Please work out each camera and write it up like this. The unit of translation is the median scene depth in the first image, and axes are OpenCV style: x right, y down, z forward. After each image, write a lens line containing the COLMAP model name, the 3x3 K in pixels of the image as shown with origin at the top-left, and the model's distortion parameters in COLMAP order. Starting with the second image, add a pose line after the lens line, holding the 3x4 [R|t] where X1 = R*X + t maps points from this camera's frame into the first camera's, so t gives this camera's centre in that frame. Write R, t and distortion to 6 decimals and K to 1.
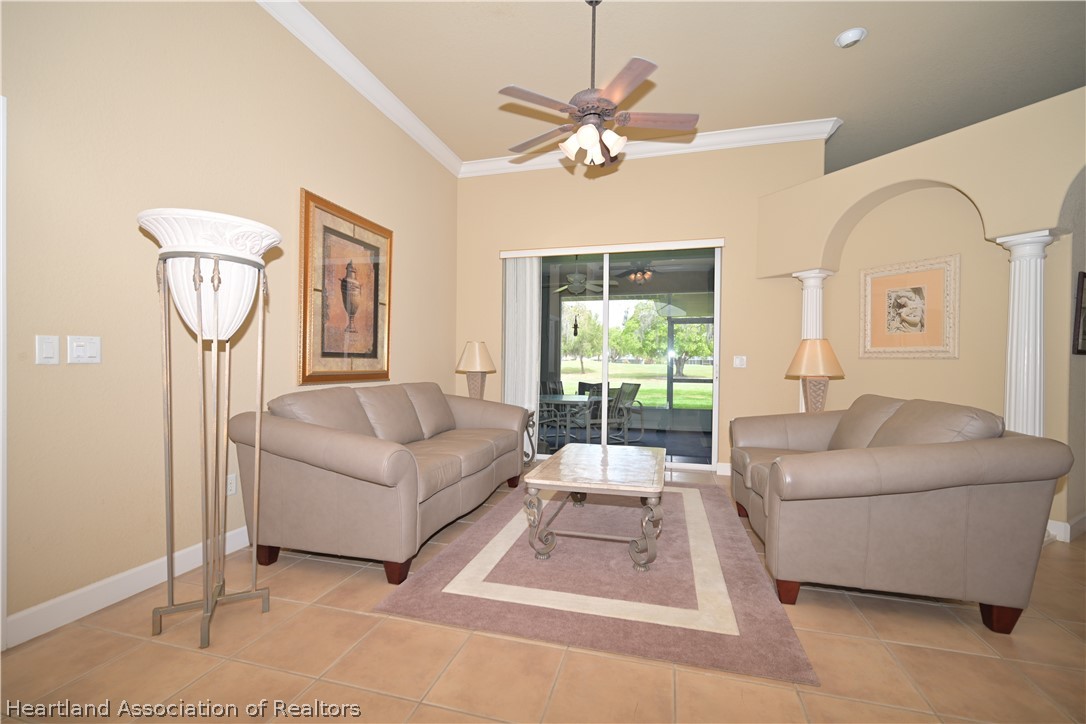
lens RADIAL K [[460.4, 0, 543.3], [0, 460.4, 361.2], [0, 0, 1]] dist [0.009506, -0.000072]
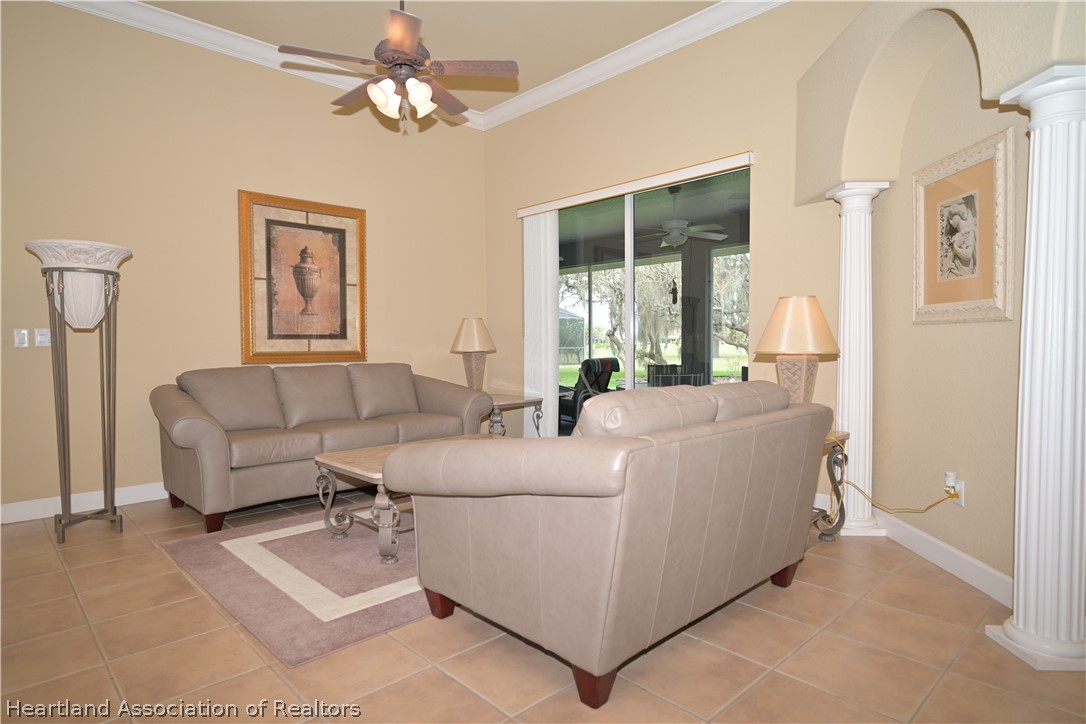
lens RADIAL K [[603.7, 0, 543.0], [0, 603.7, 362.0], [0, 0, 1]] dist [-0.002591, -0.000432]
pose [[0.852704, 0.001170, -0.522393, 0.737953], [0.016967, 0.999408, 0.029933, 0.012372], [0.522119, -0.034387, 0.852179, 0.096088]]
